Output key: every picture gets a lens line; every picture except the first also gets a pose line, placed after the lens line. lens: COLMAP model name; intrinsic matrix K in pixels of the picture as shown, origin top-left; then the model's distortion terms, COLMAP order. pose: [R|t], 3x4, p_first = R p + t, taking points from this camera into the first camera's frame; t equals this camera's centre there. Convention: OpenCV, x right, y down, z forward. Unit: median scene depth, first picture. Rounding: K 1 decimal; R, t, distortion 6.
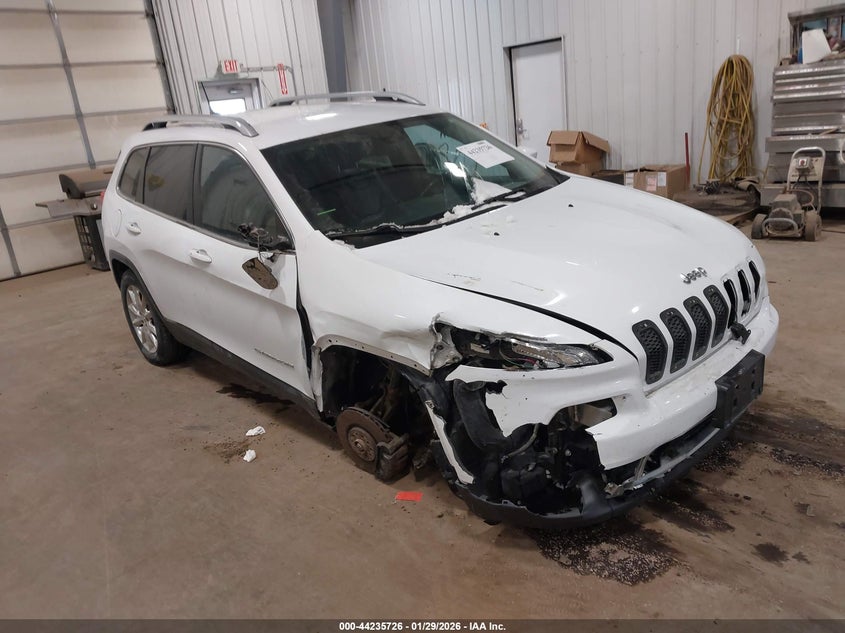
lens RADIAL K [[669.2, 0, 422.5], [0, 669.2, 316.5], [0, 0, 1]] dist [-0.004910, -0.002431]
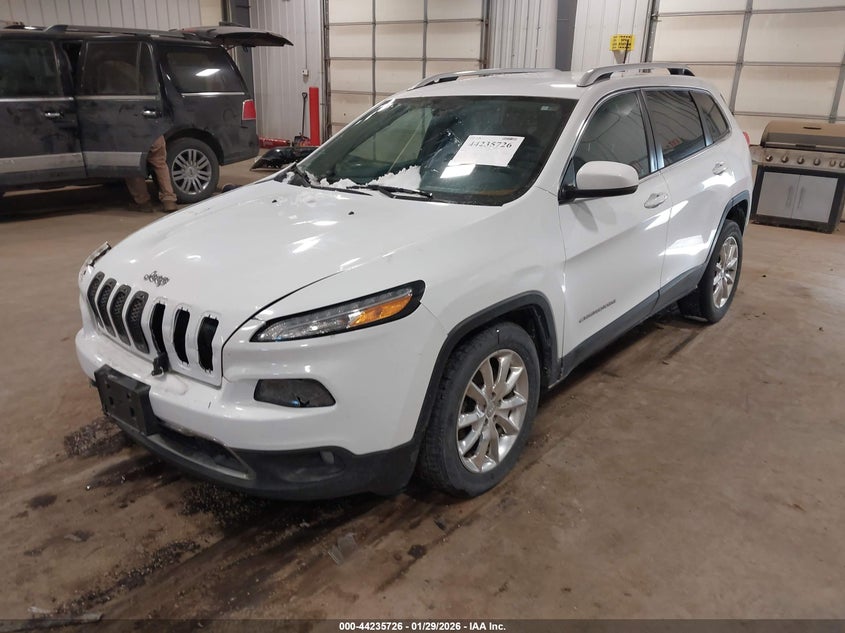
lens RADIAL K [[652.7, 0, 422.5], [0, 652.7, 316.5], [0, 0, 1]] dist [0.002854, 0.002535]
pose [[0.129626, 0.441424, -0.887886, 1.242034], [-0.344846, 0.859613, 0.377023, -0.474842], [0.929666, 0.257312, 0.263651, 1.050874]]
